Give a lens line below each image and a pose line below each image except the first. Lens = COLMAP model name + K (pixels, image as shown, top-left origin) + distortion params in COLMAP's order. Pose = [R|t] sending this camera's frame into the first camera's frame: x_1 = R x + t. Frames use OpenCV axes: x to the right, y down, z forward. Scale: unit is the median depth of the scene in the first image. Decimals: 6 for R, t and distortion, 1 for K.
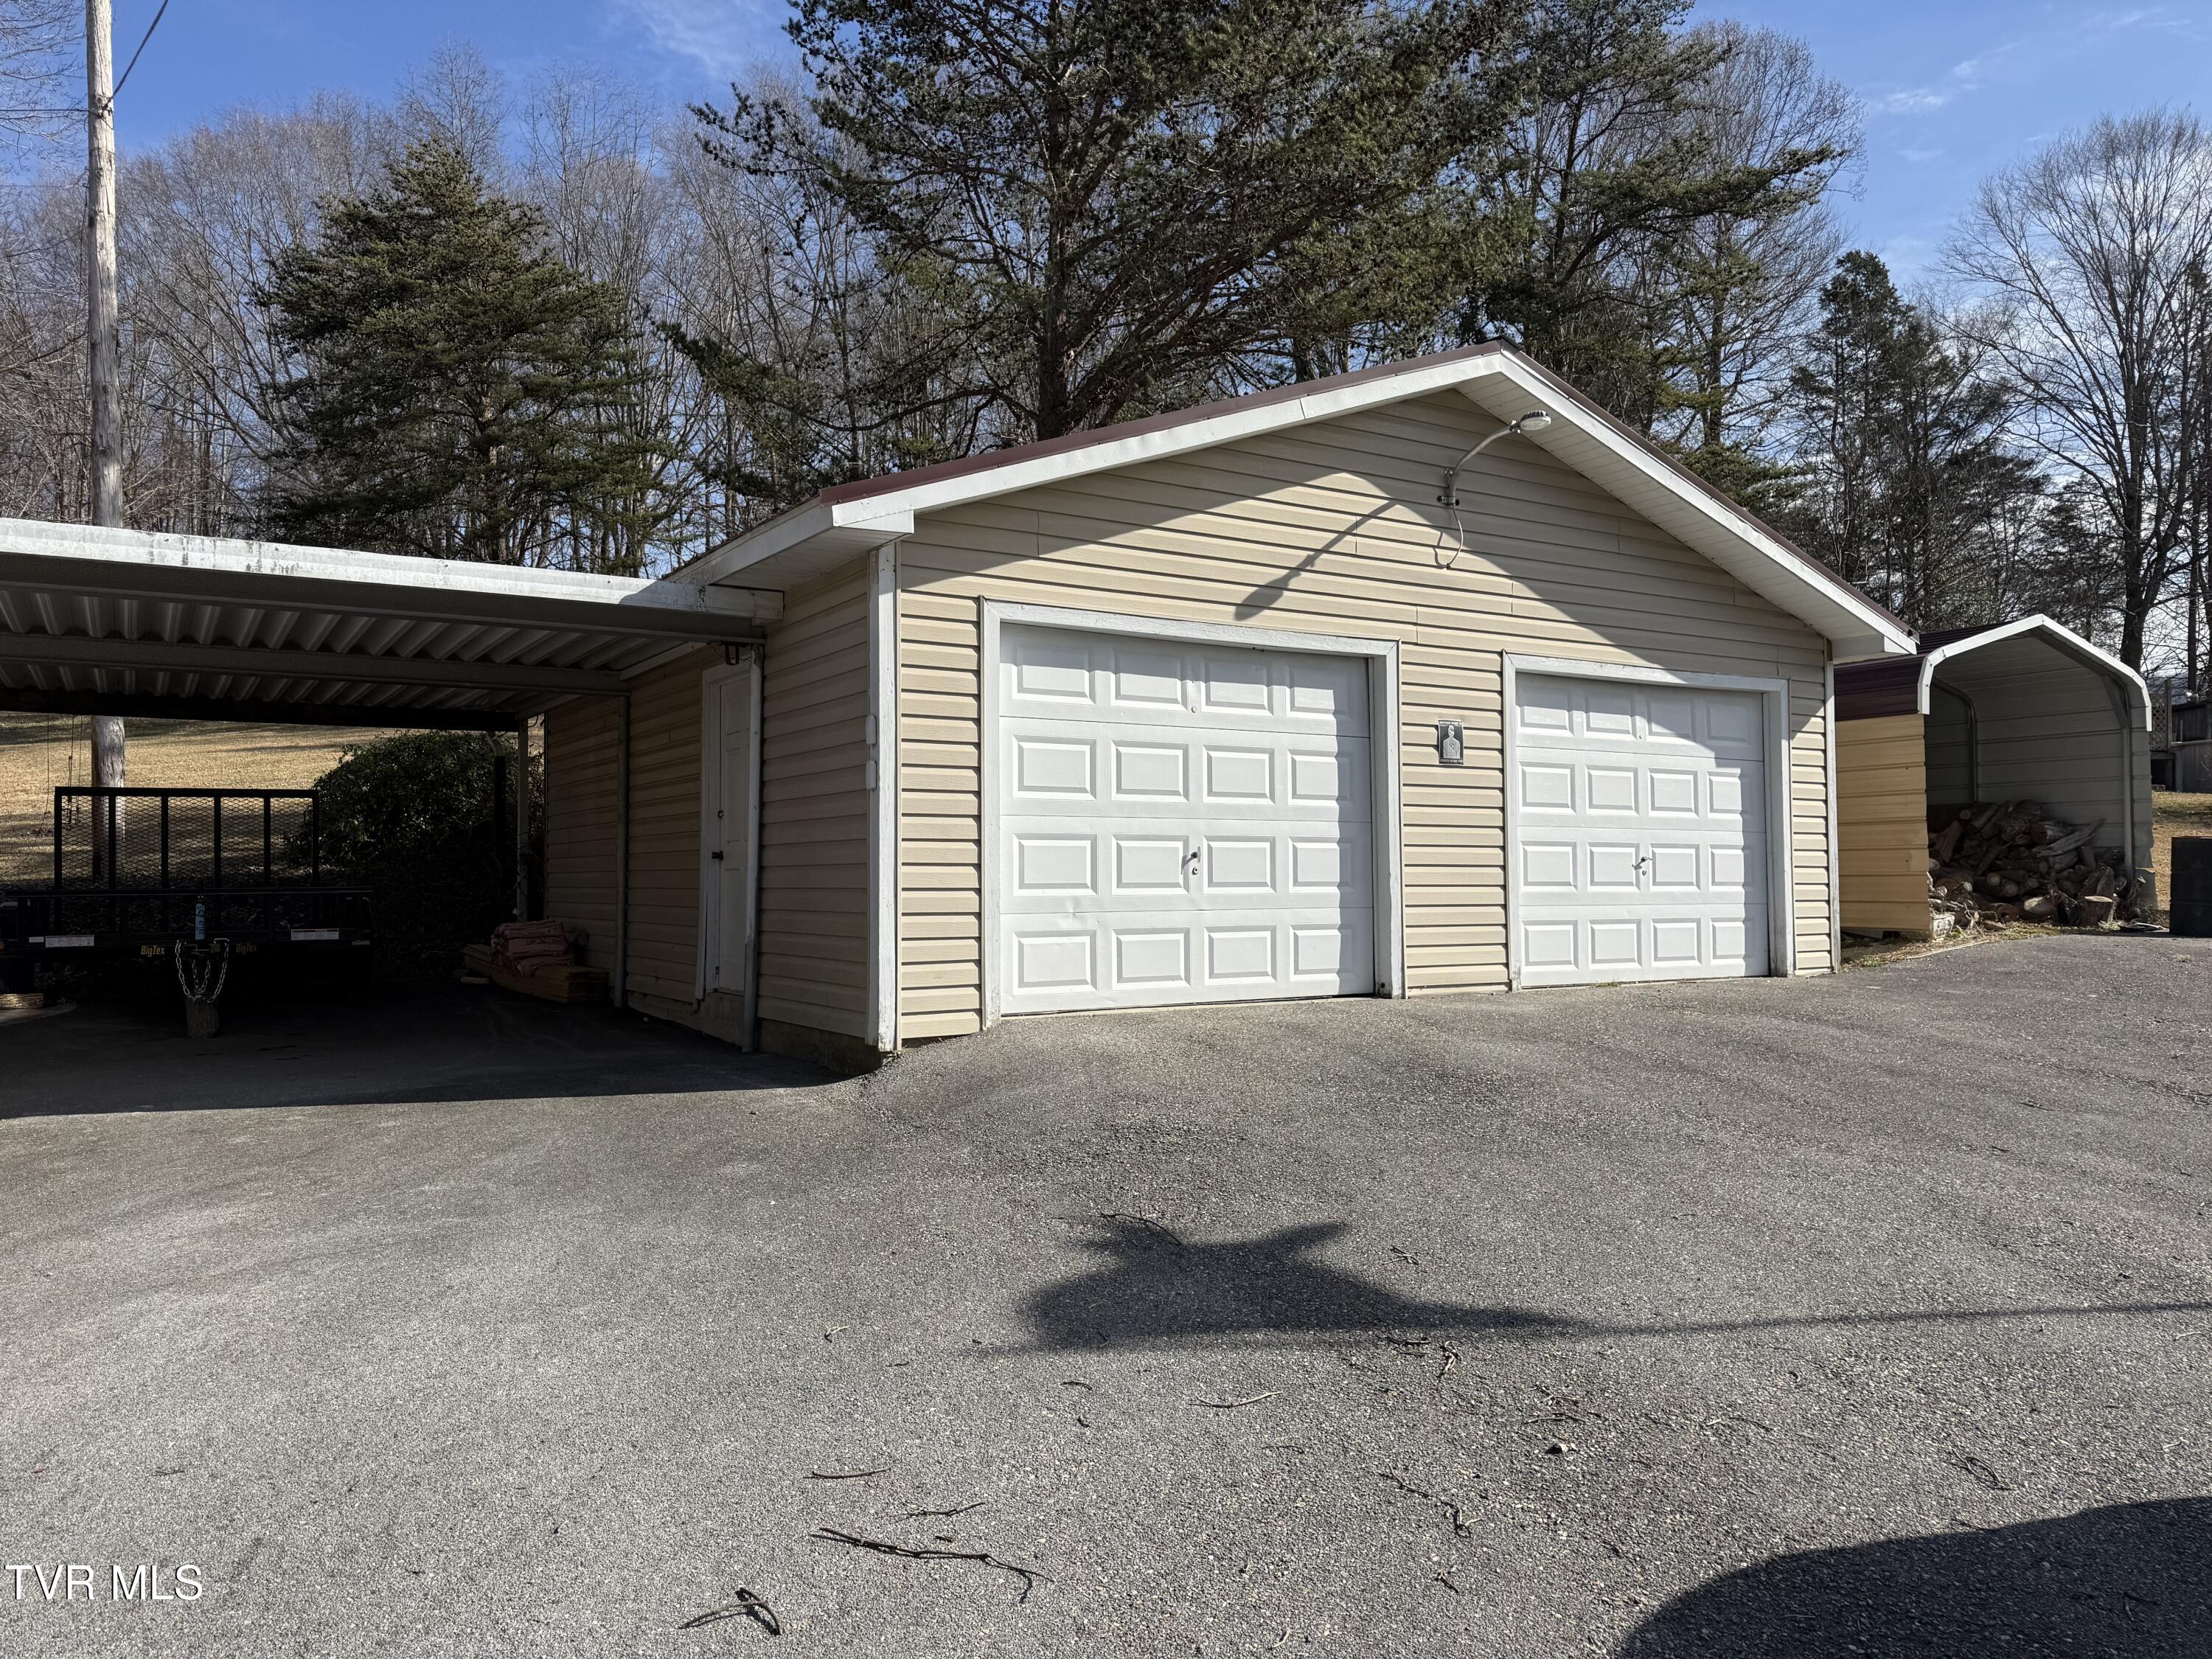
lens RADIAL K [[1549.0, 0, 1093.5], [0, 1549.0, 825.4], [0, 0, 1]] dist [0.042760, -0.001192]
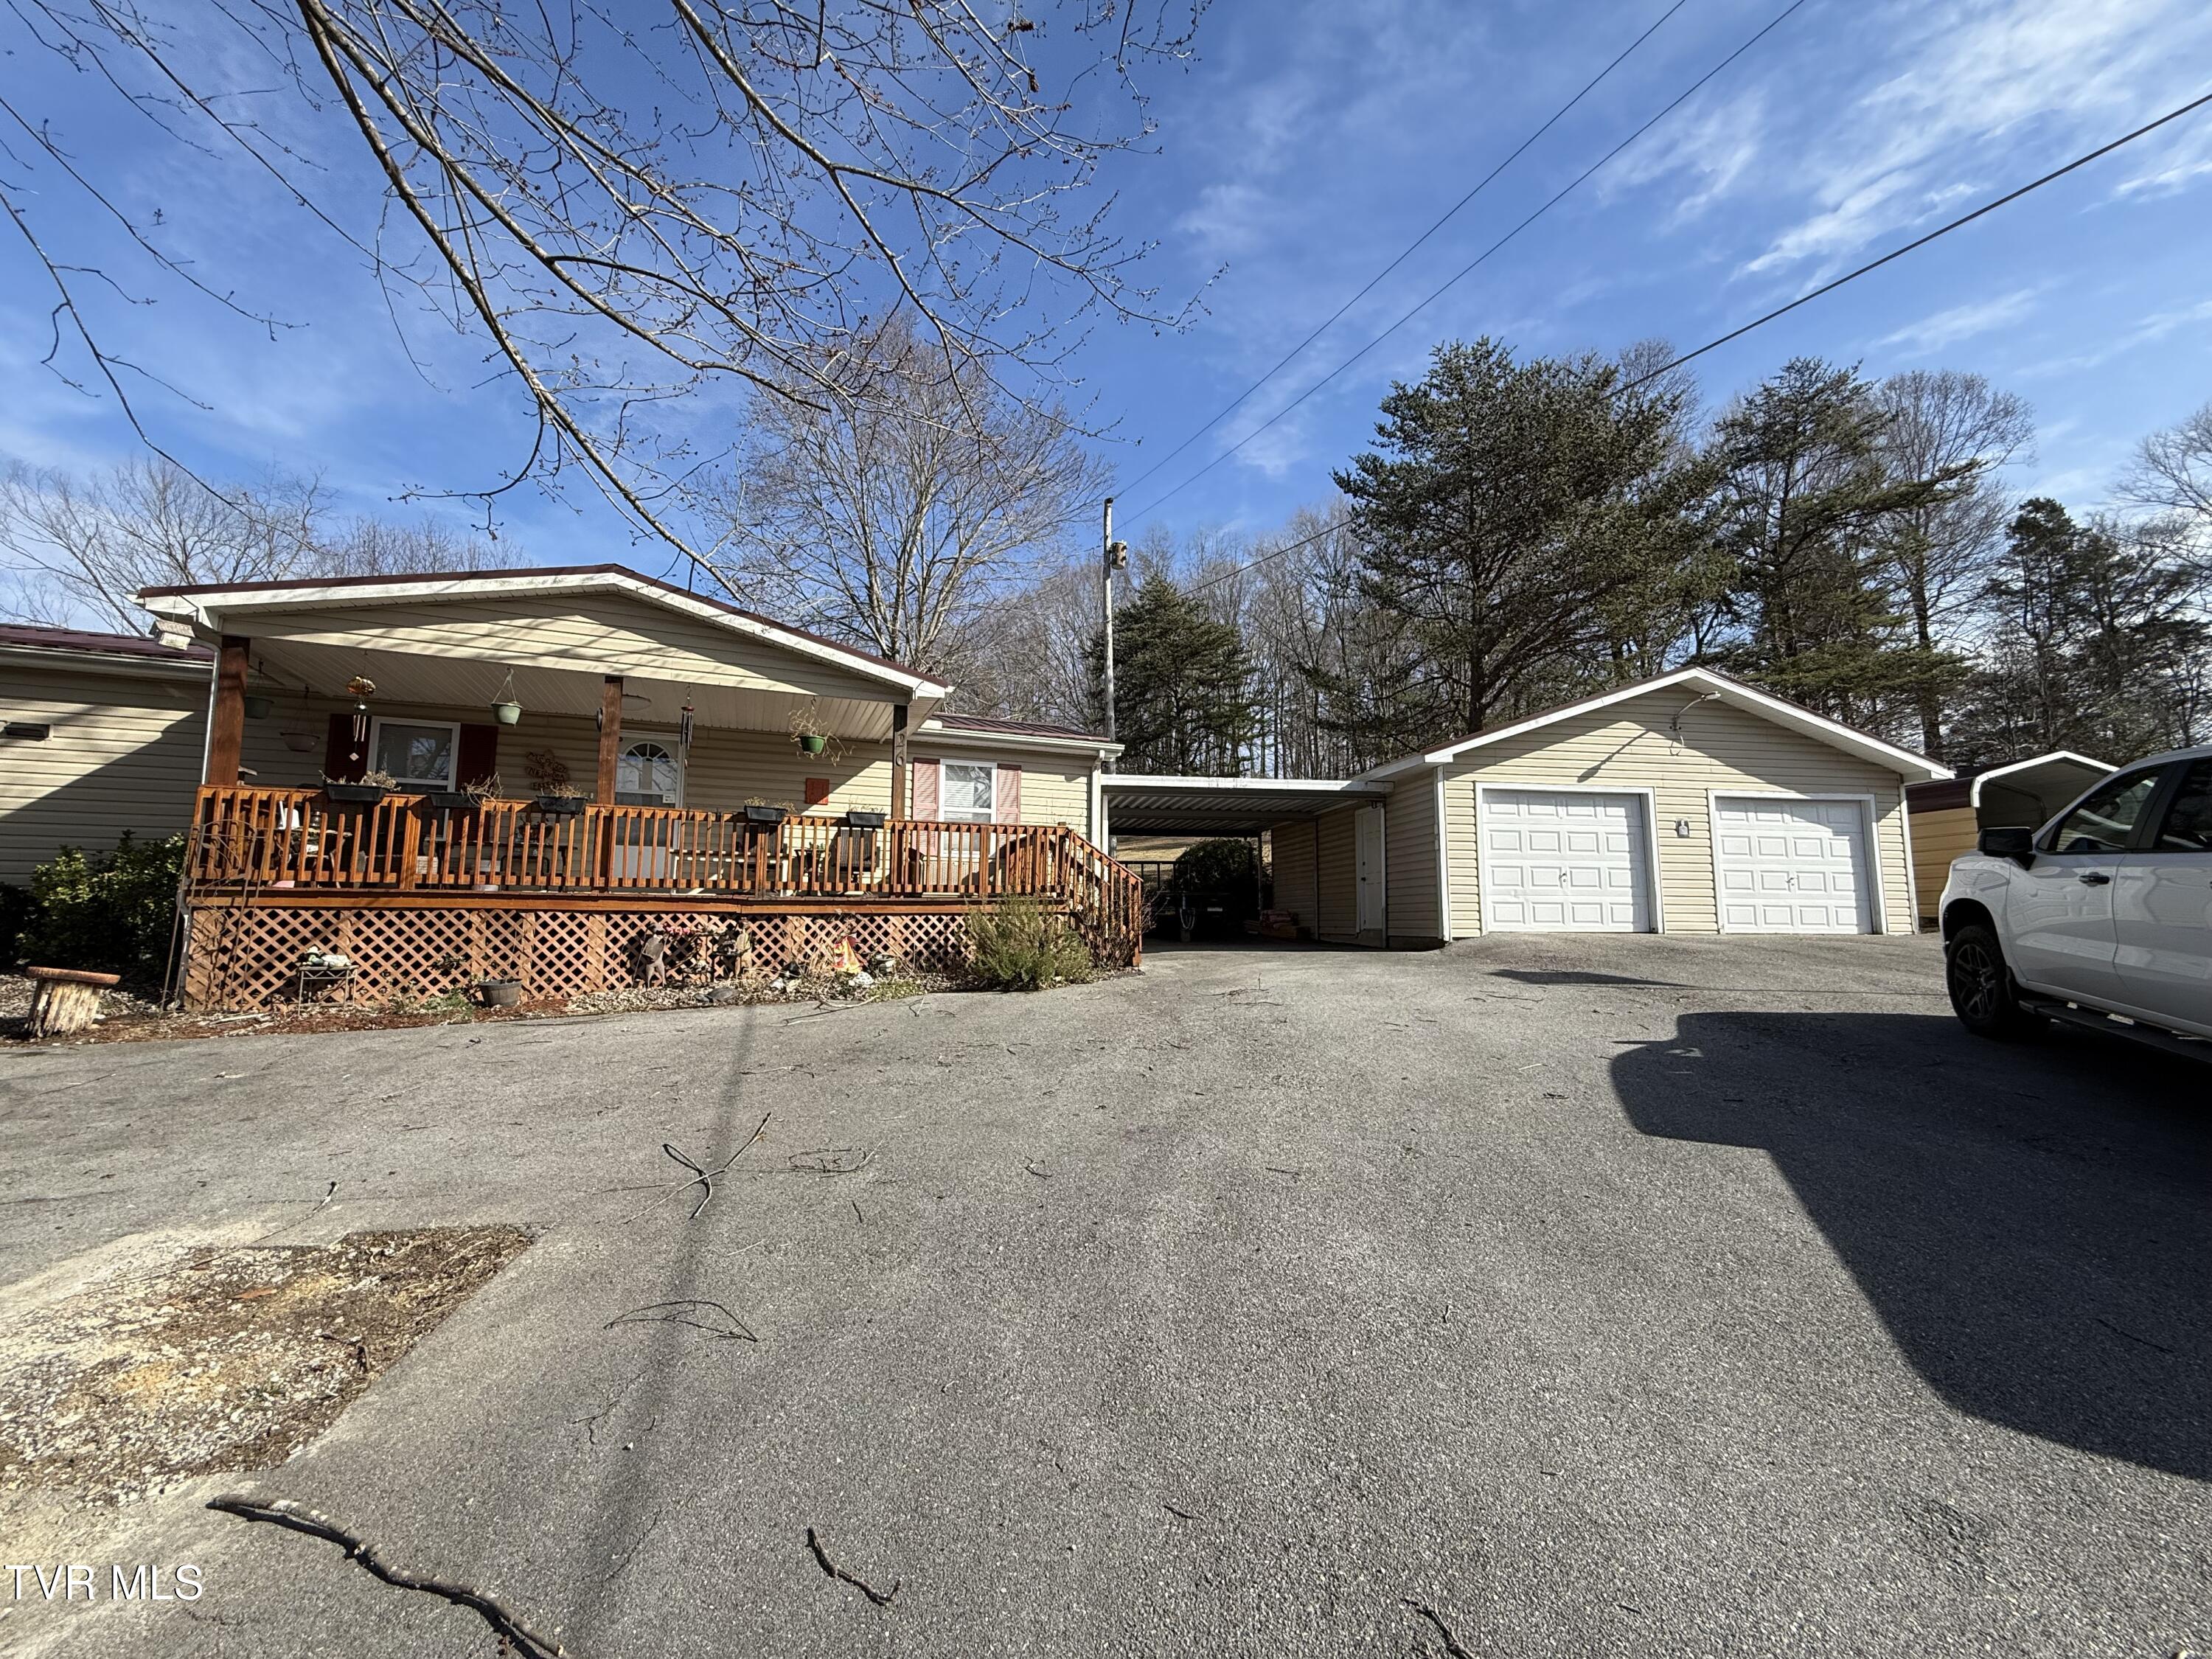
lens RADIAL K [[883.3, 0, 1098.7], [0, 883.3, 826.8], [0, 0, 1]] dist [-0.000230, 0.000310]
pose [[0.917075, -0.033731, -0.397286, -0.050920], [0.003692, 0.997091, -0.076134, 0.042916], [0.398698, 0.068354, 0.914531, -0.571099]]
